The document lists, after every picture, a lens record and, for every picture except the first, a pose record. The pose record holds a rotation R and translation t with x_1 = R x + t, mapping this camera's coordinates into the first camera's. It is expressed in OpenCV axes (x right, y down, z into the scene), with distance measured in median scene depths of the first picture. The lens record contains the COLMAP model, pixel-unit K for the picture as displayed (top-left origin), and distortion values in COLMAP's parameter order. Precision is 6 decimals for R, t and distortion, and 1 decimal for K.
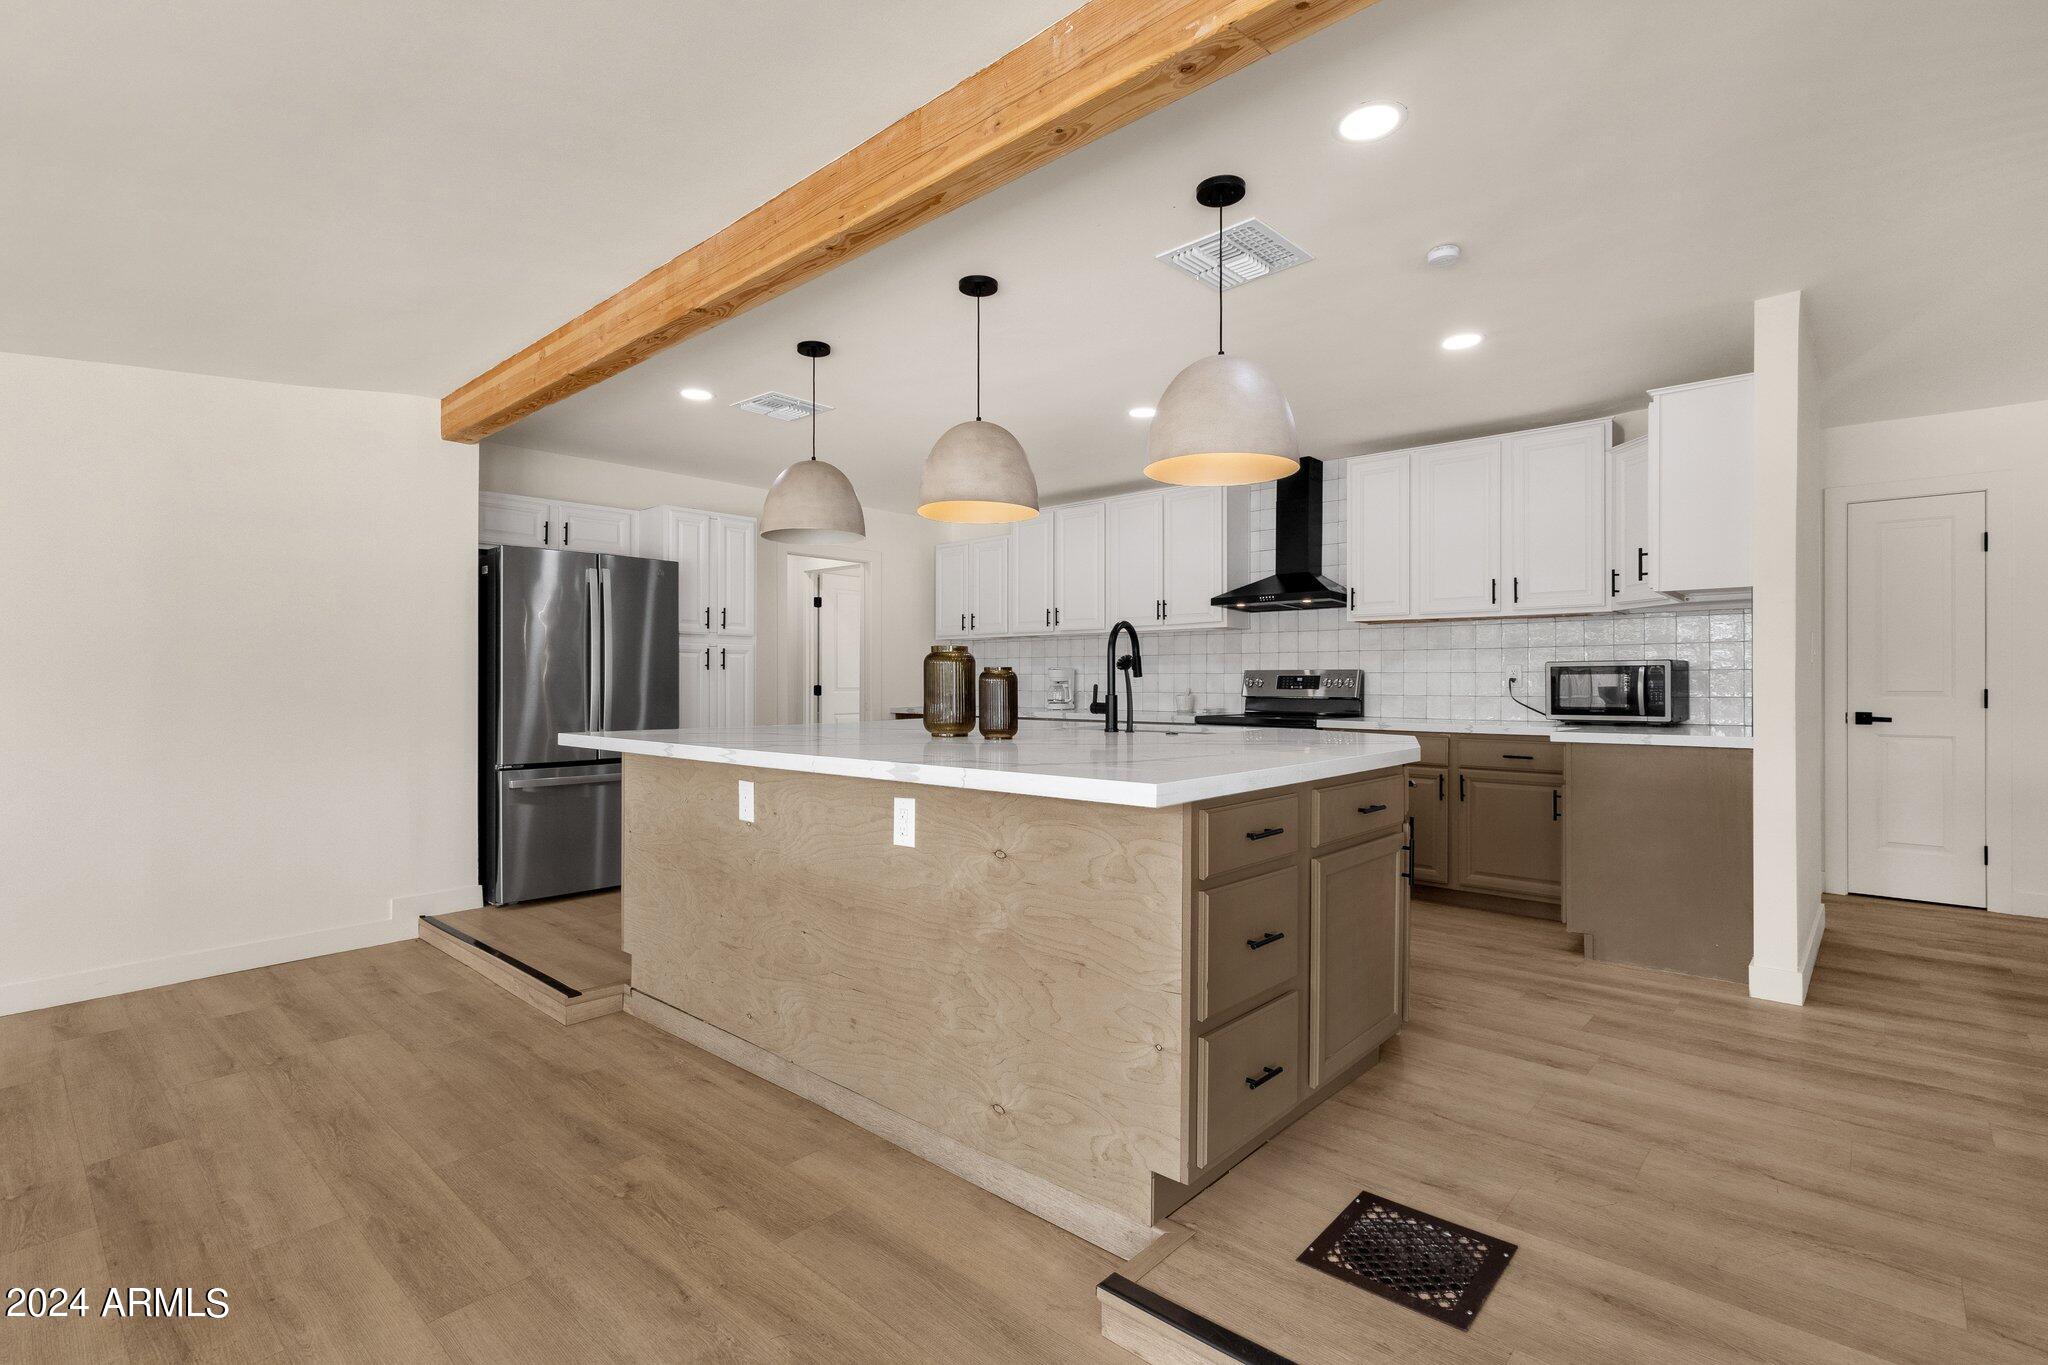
lens RADIAL K [[945.1, 0, 1014.4], [0, 945.1, 679.3], [0, 0, 1]] dist [-0.001979, -0.000695]
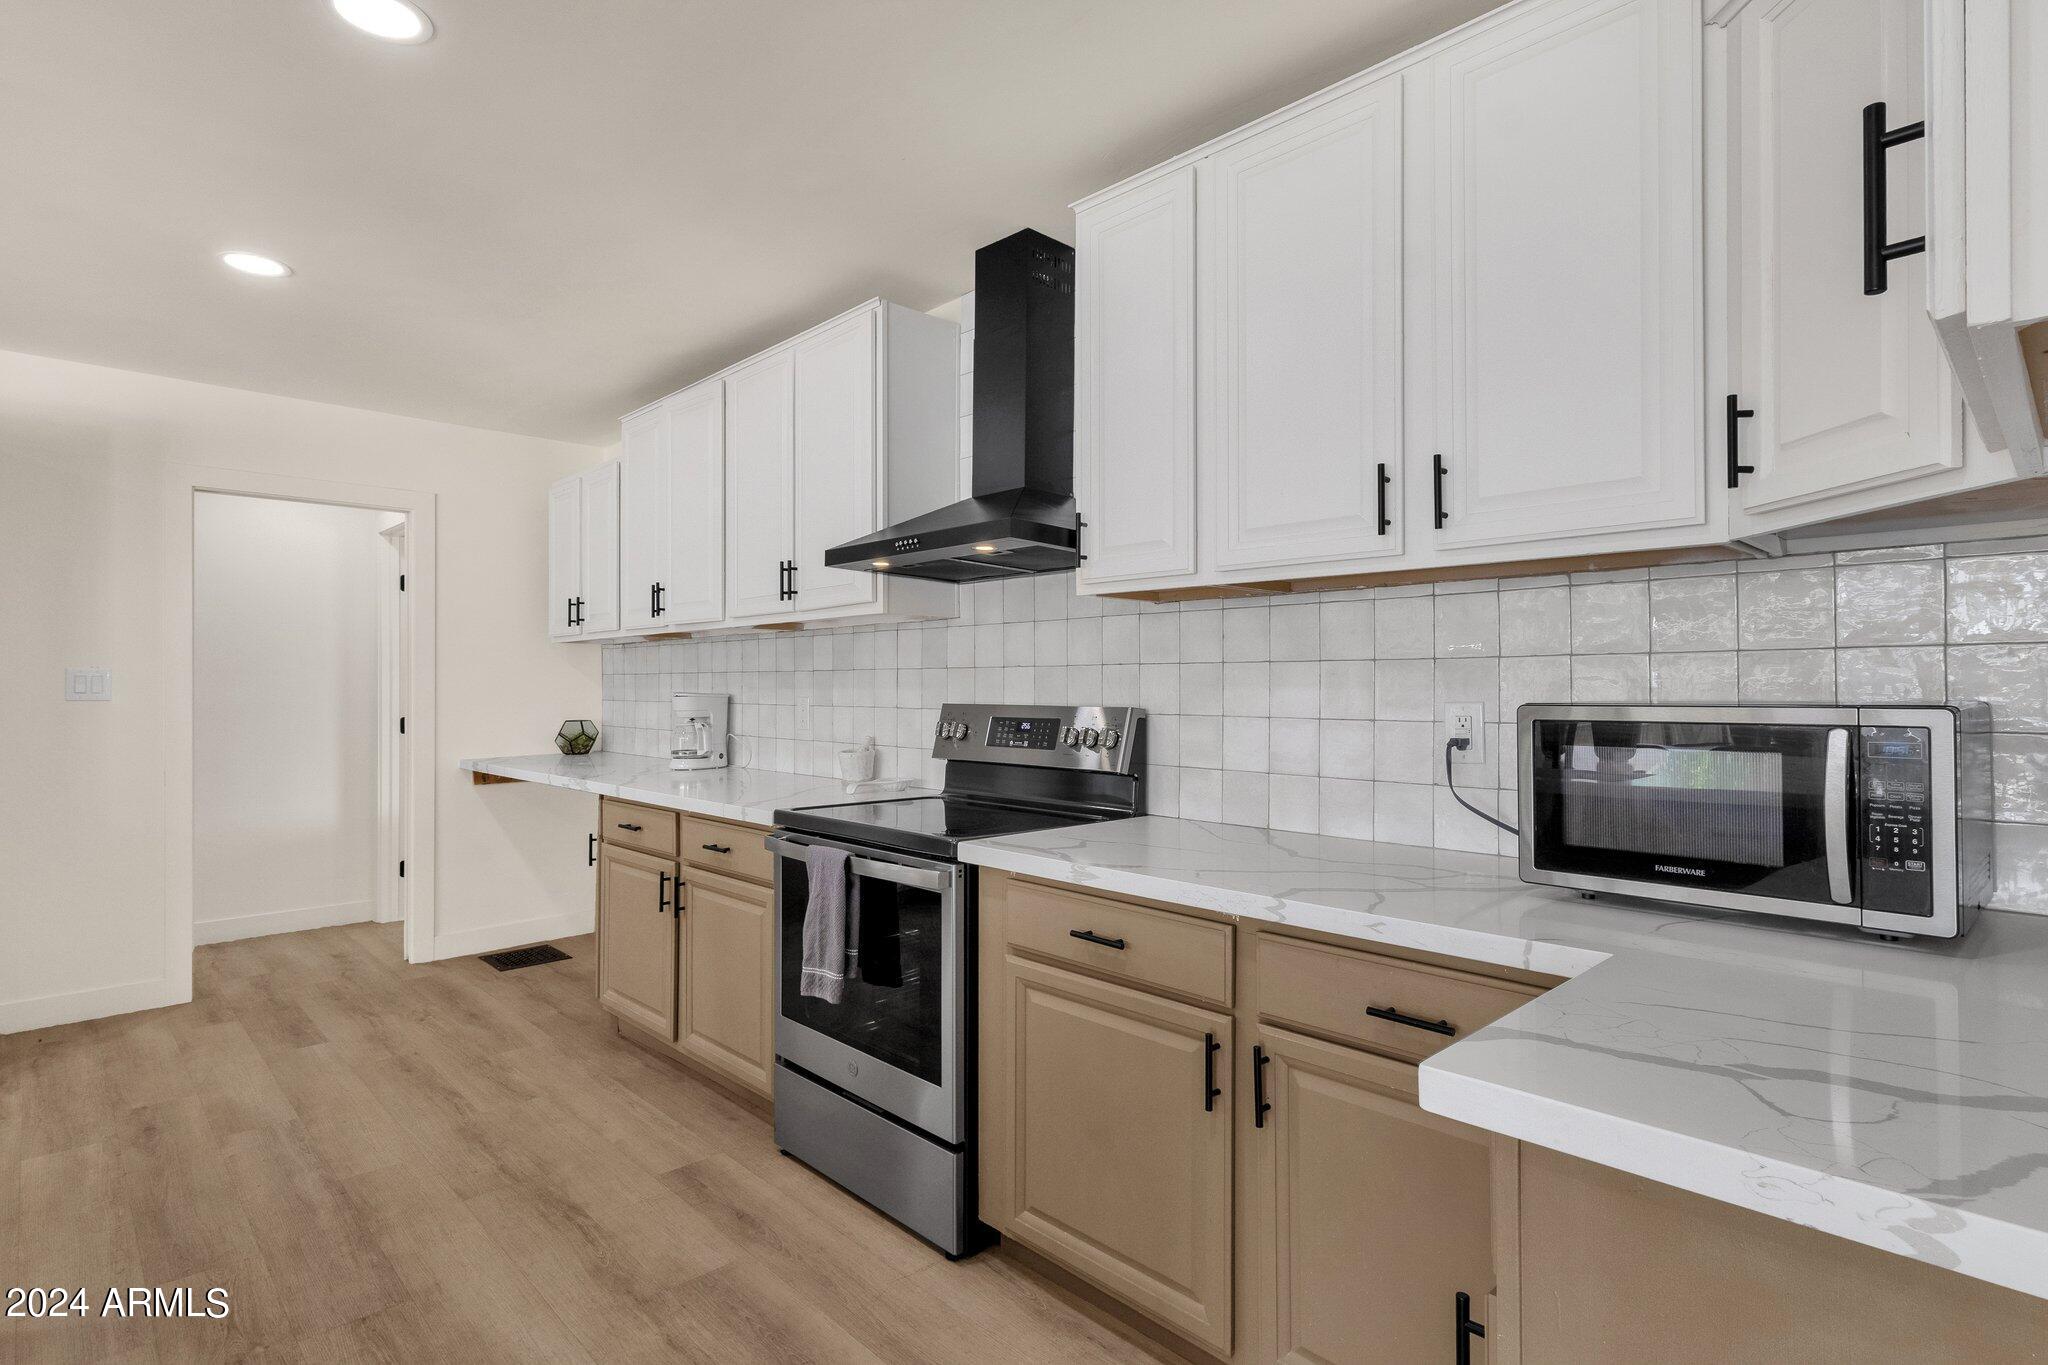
lens RADIAL K [[992.7, 0, 1032.9], [0, 992.7, 683.5], [0, 0, 1]] dist [-0.005895, 0.001360]
pose [[0.998112, -0.002834, -0.061359, 0.385126], [0.002889, 0.999995, 0.000810, -0.024125], [0.061357, -0.000986, 0.998115, 0.600207]]
